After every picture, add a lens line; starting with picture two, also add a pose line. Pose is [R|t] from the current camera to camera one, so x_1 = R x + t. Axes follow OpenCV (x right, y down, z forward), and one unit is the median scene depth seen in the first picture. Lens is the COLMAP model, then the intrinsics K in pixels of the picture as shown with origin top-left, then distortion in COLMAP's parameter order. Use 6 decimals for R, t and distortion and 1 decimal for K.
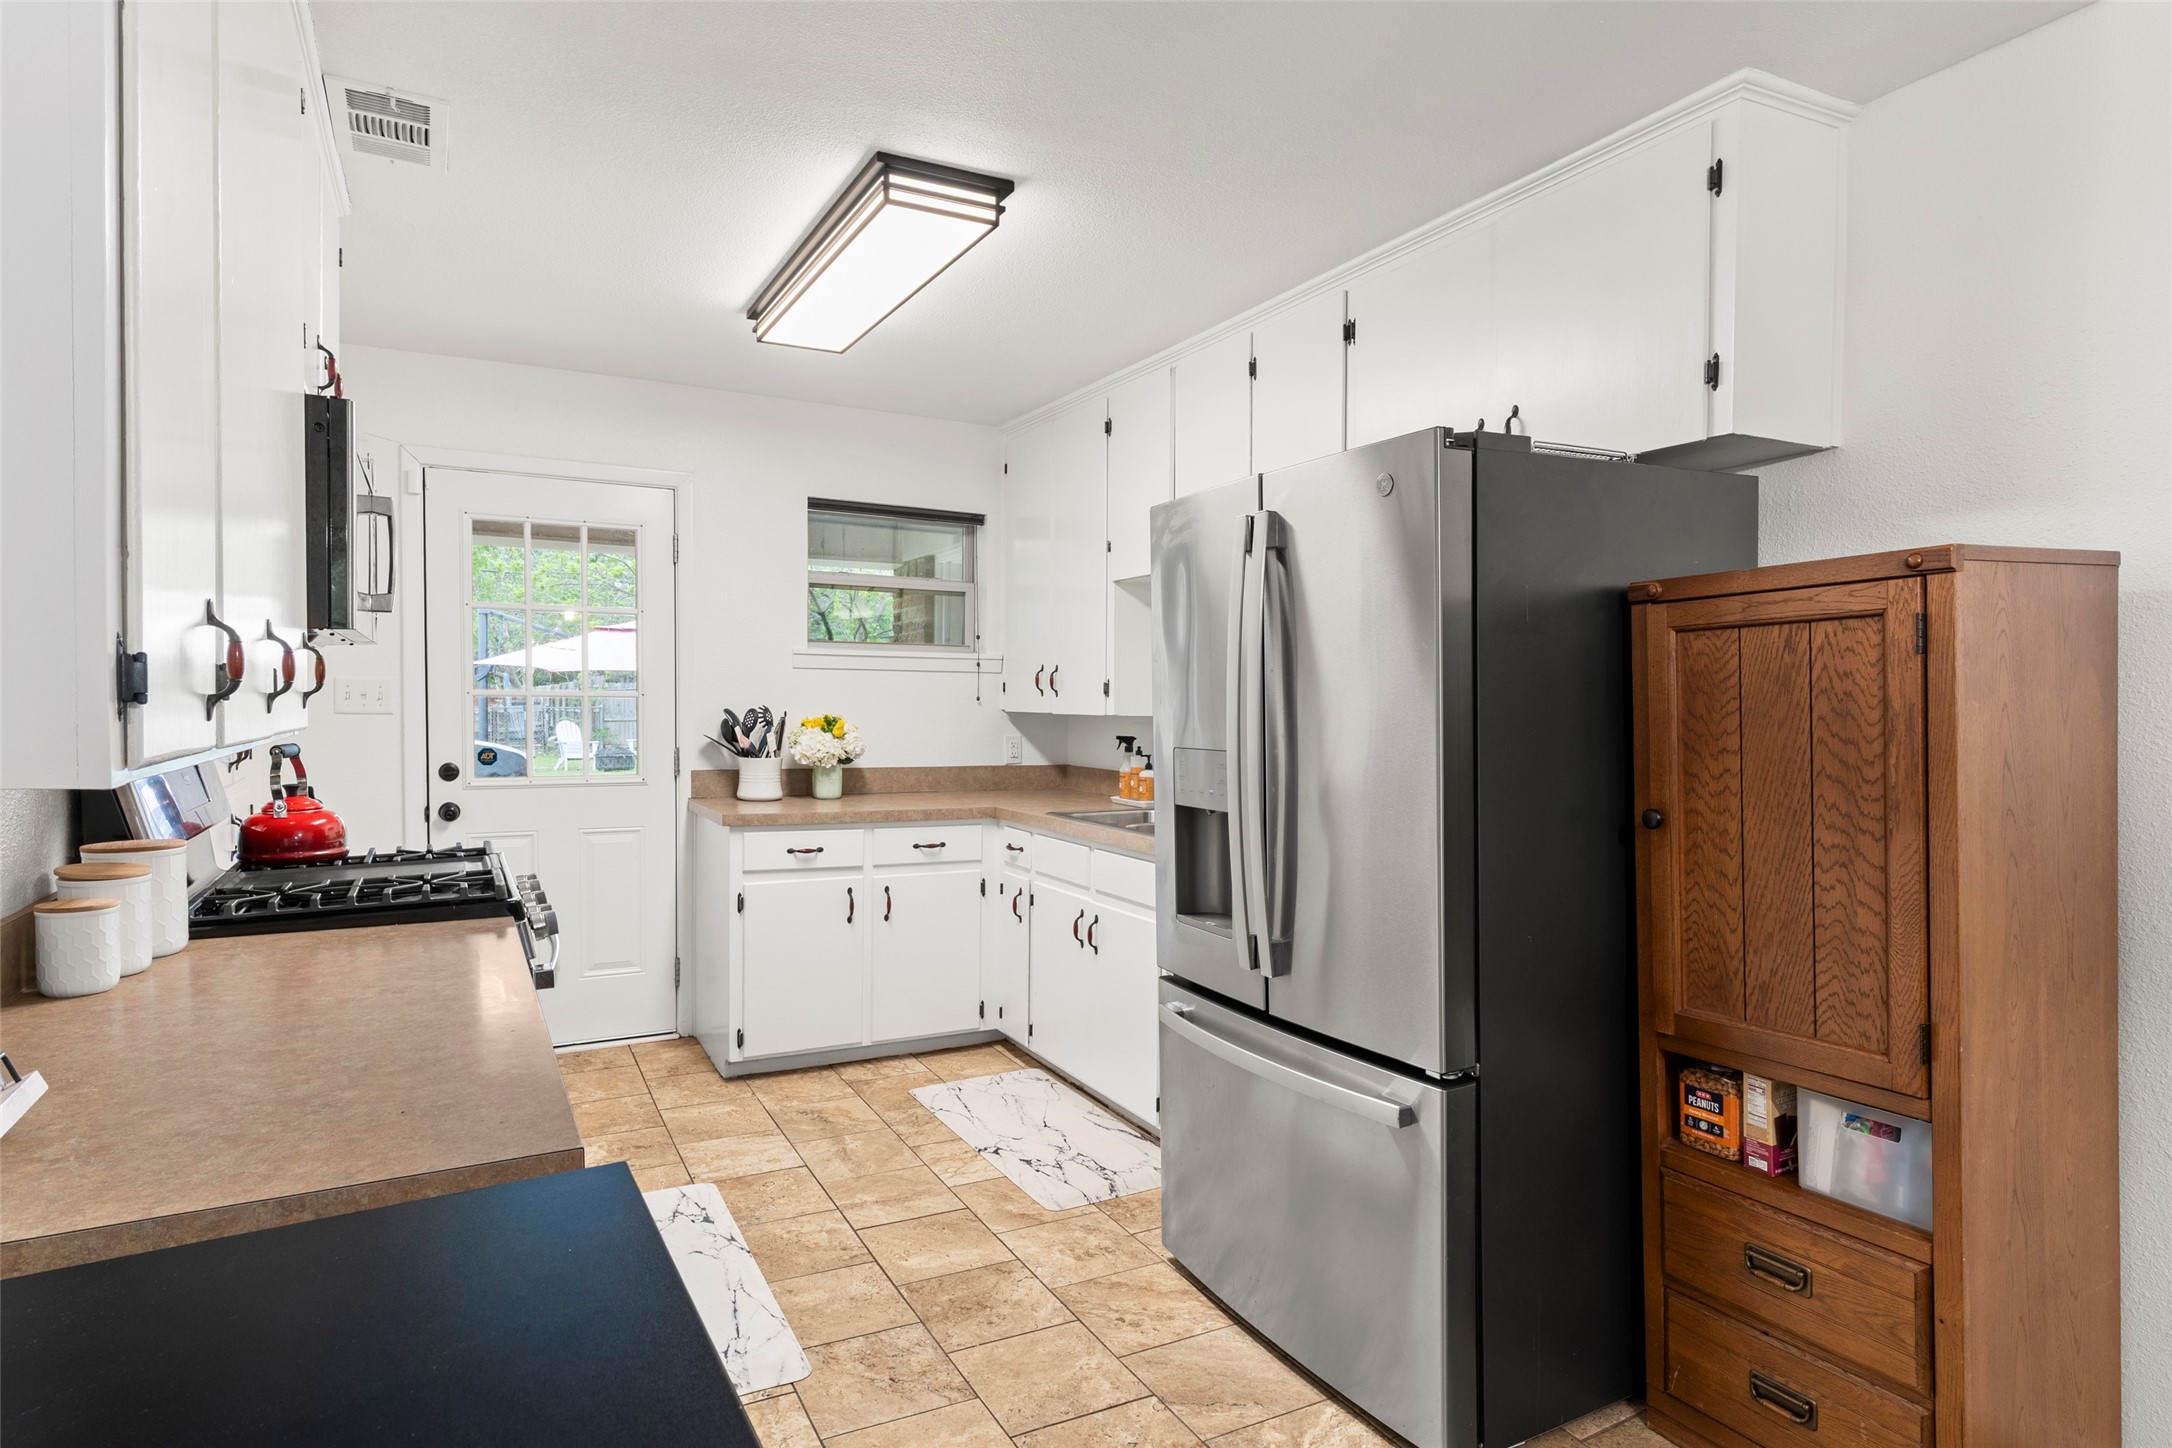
lens RADIAL K [[1183.2, 0, 1047.5], [0, 1183.2, 745.7], [0, 0, 1]] dist [0.005182, 0.002280]
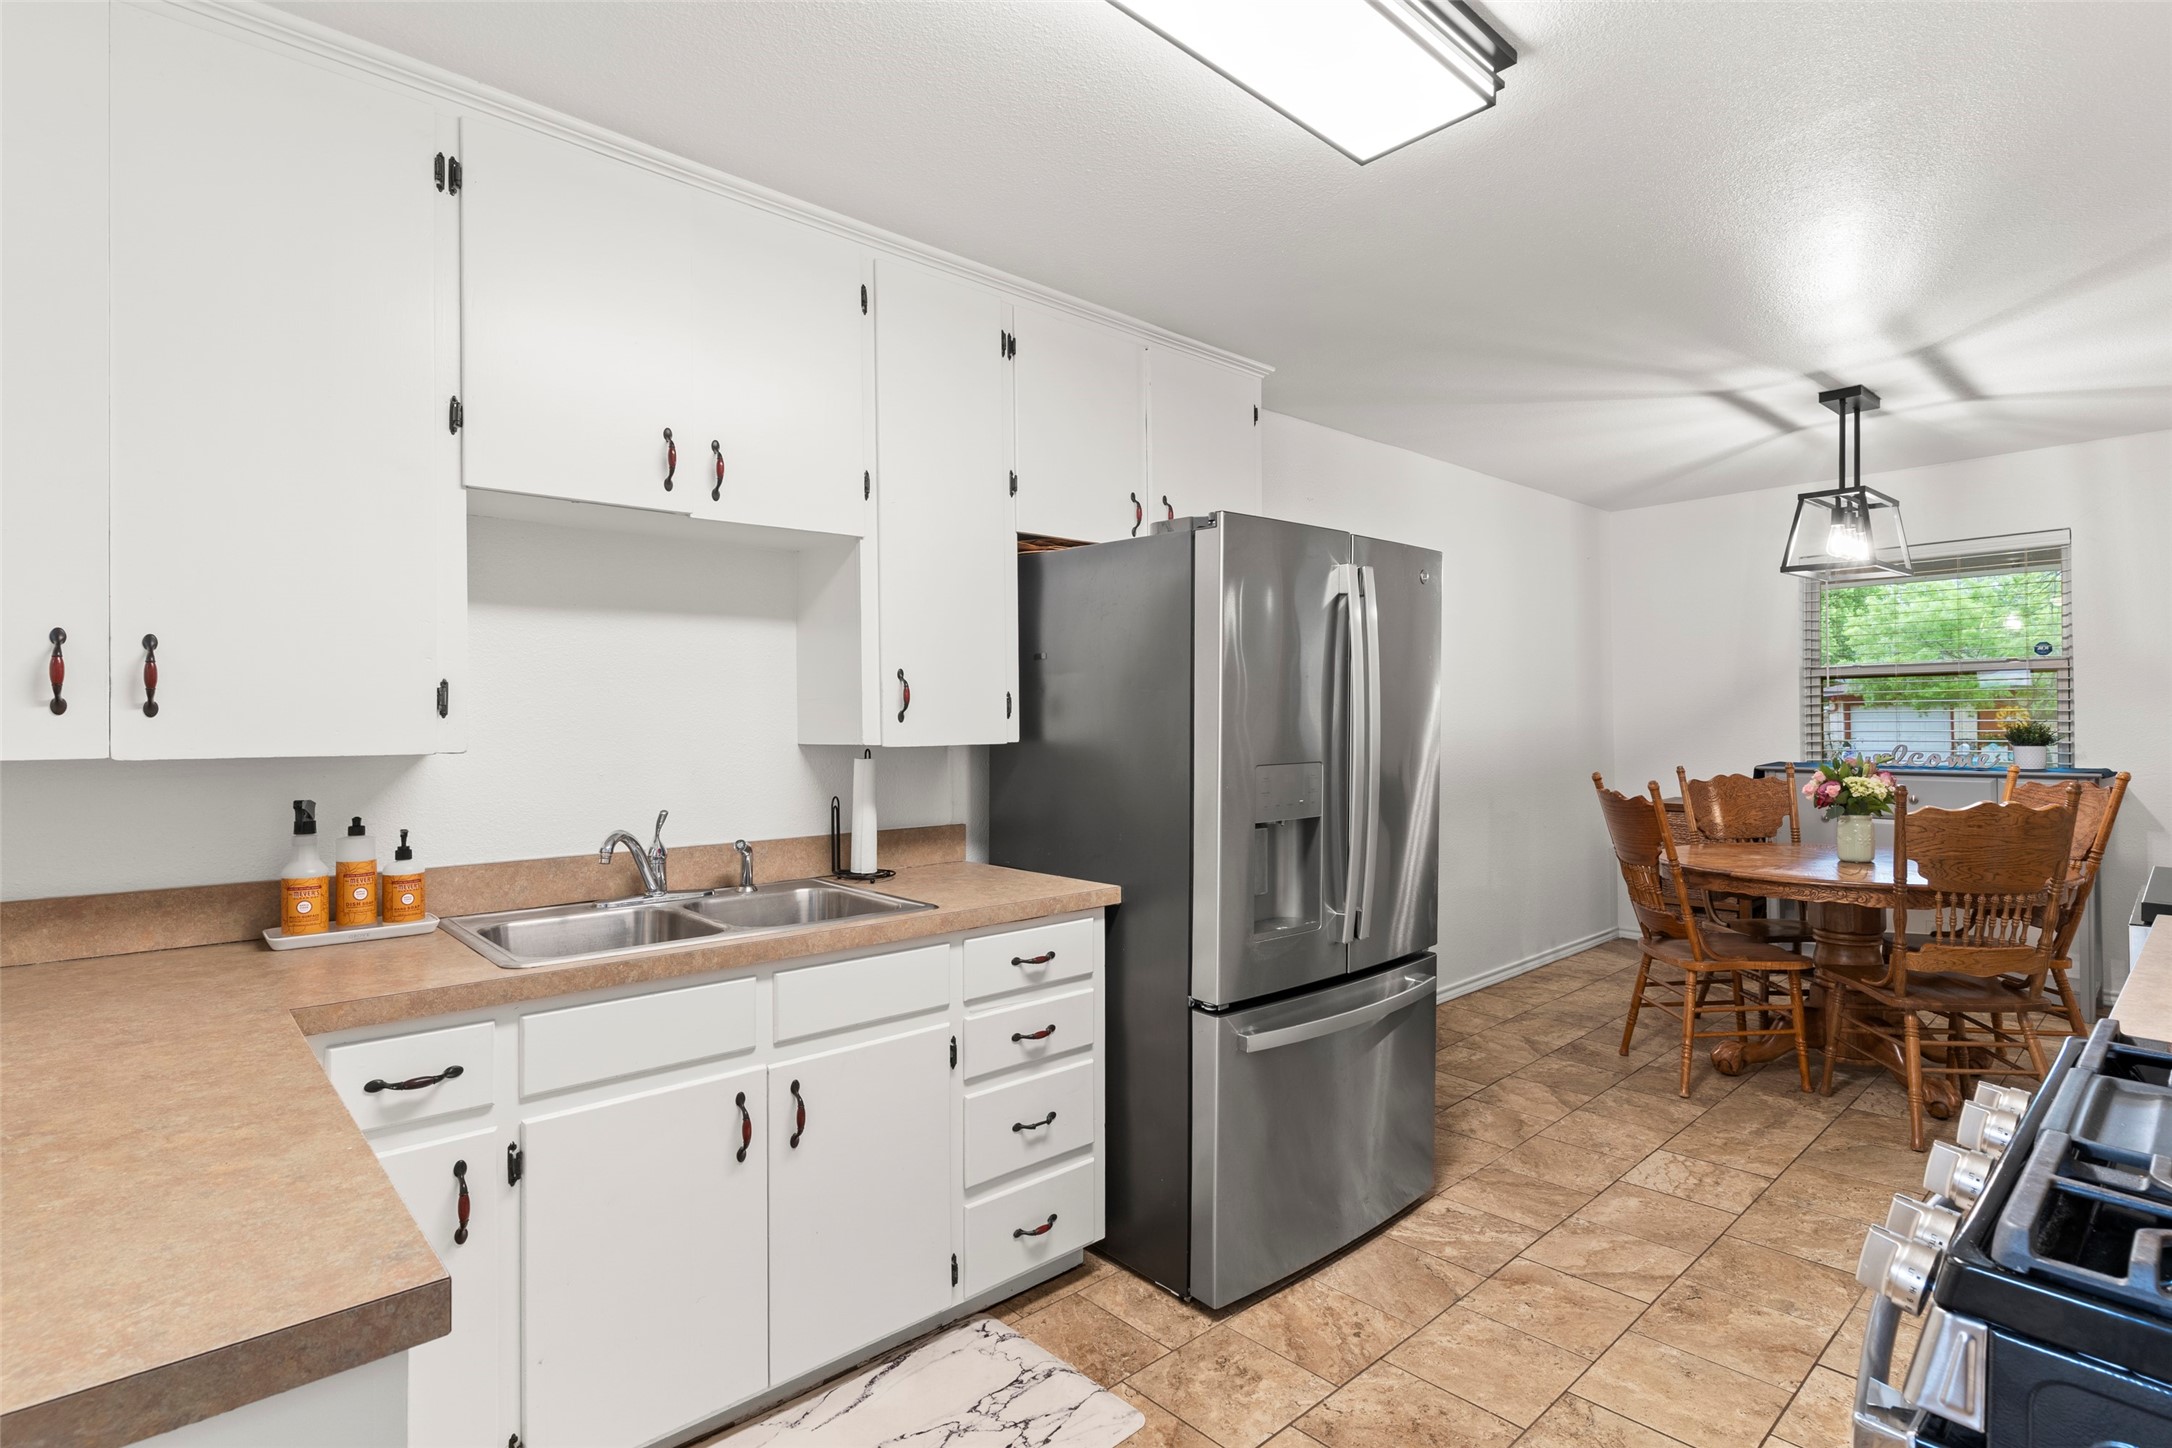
lens RADIAL K [[1066.7, 0, 1073.1], [0, 1066.7, 716.7], [0, 0, 1]] dist [0.009550, 0.000060]
pose [[-0.264332, -0.004398, 0.964422, -0.832623], [0.041415, 0.999015, 0.015907, -0.072282], [-0.963542, 0.044146, -0.263889, 1.608271]]
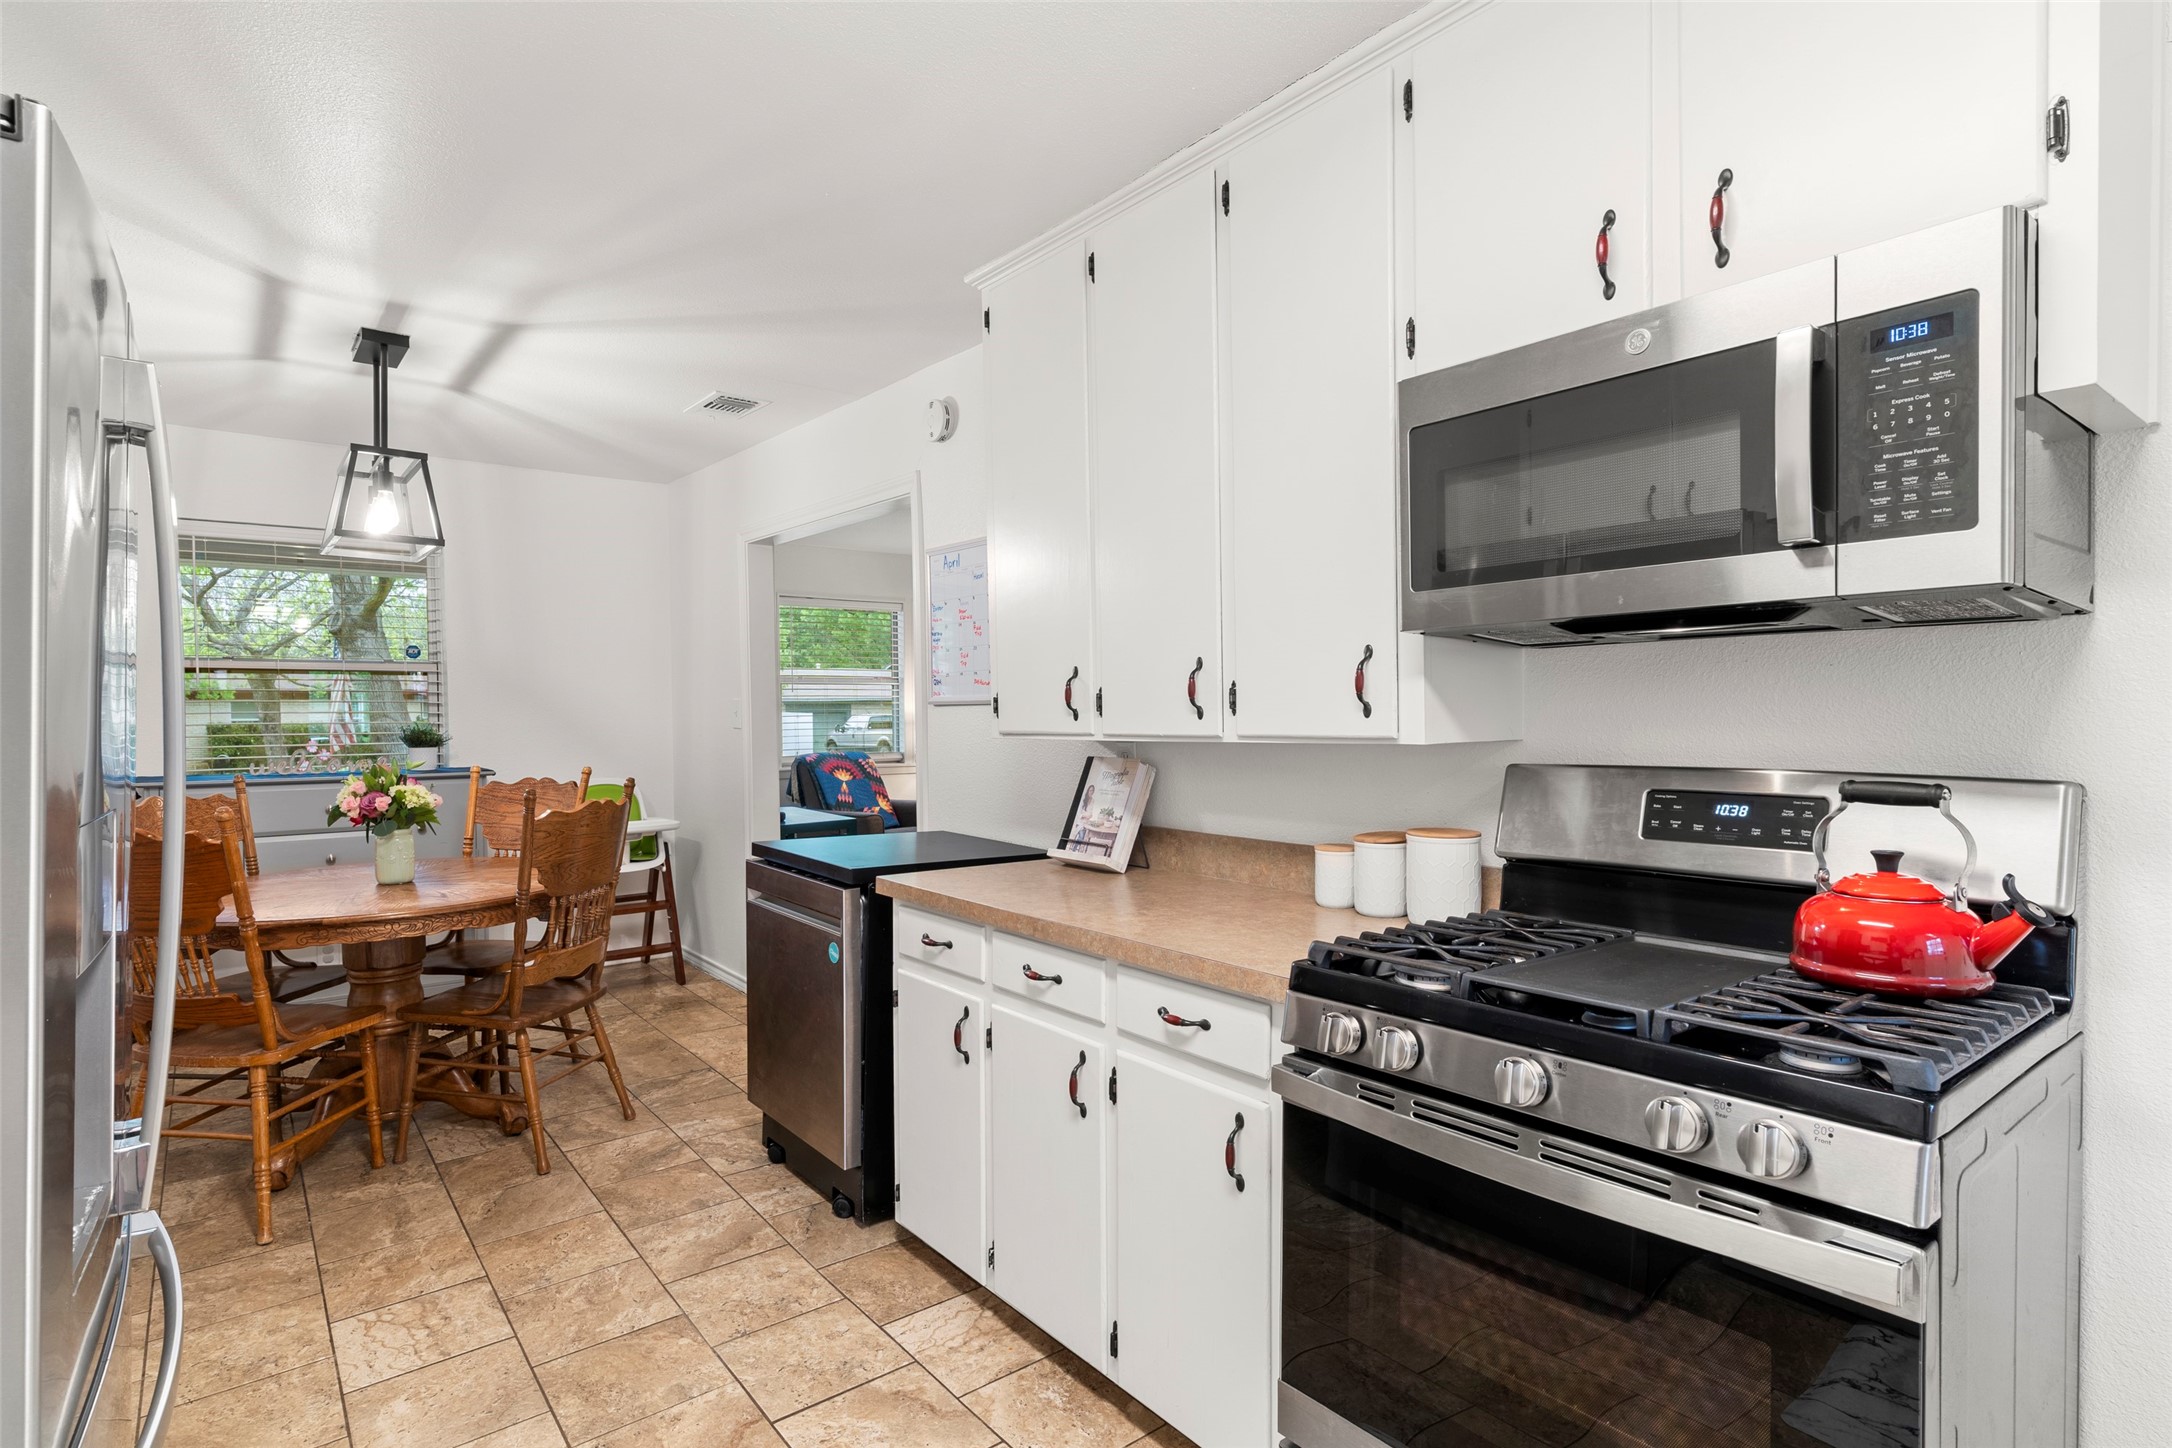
lens RADIAL K [[1085.0, 0, 1085.9], [0, 1085.0, 730.5], [0, 0, 1]] dist [-0.005852, -0.001293]
pose [[-0.977564, 0.001023, -0.210637, -0.153113], [-0.009724, 0.998703, 0.049980, -0.058403], [0.210415, 0.050906, -0.976286, 1.620251]]
